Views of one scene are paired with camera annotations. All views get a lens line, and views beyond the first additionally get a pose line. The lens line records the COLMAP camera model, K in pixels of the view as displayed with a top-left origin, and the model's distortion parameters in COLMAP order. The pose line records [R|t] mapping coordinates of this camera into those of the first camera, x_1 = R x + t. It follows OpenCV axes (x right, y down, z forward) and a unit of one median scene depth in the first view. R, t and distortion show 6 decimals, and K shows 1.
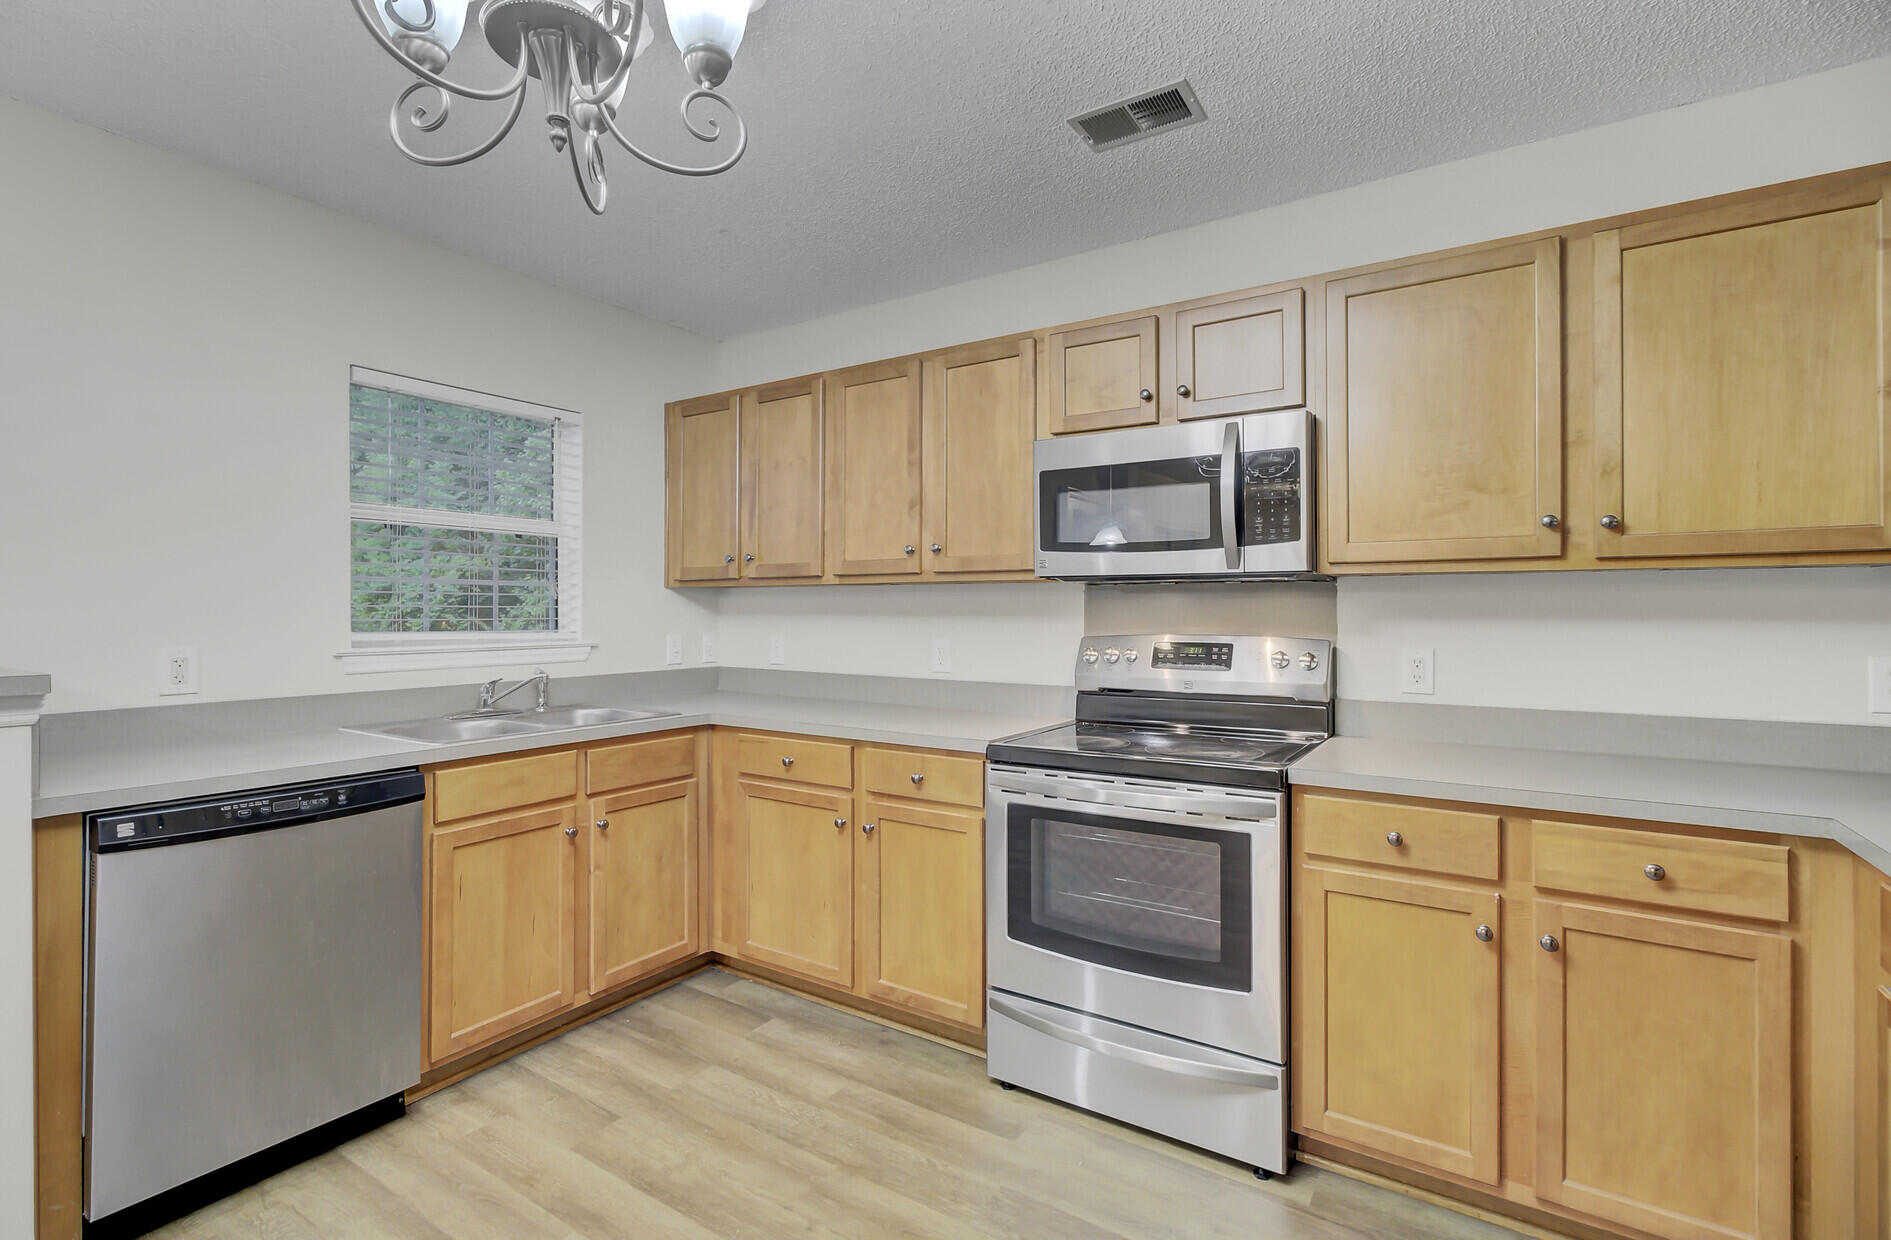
lens RADIAL K [[868.5, 0, 932.7], [0, 868.5, 607.9], [0, 0, 1]] dist [-0.010882, 0.005311]
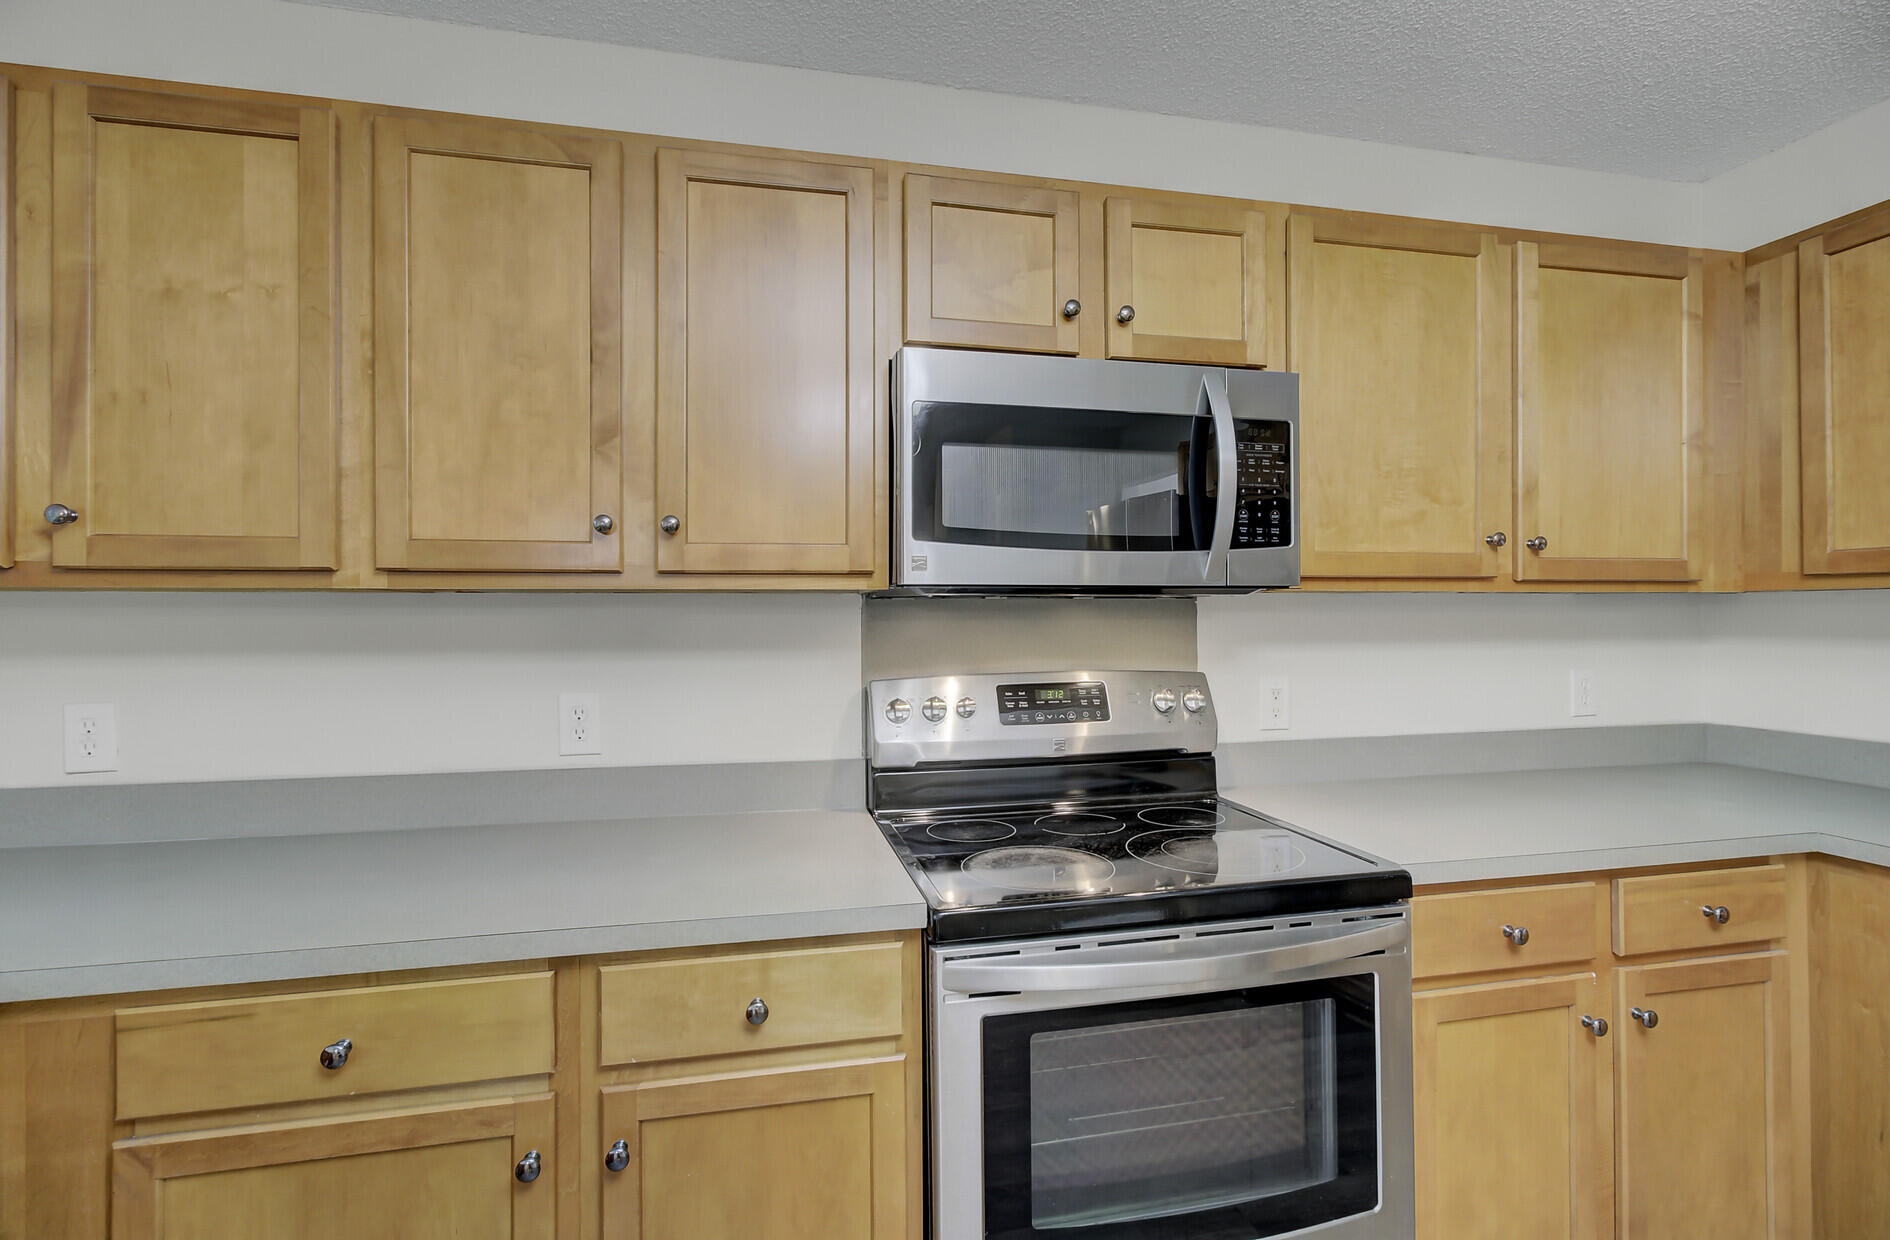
lens RADIAL K [[868.0, 0, 947.3], [0, 868.0, 611.8], [0, 0, 1]] dist [-0.010882, 0.005311]
pose [[0.699956, 0.000671, 0.714186, -0.266979], [0.003281, 0.999986, -0.004155, -0.015435], [-0.714179, 0.005252, 0.699944, 0.576770]]
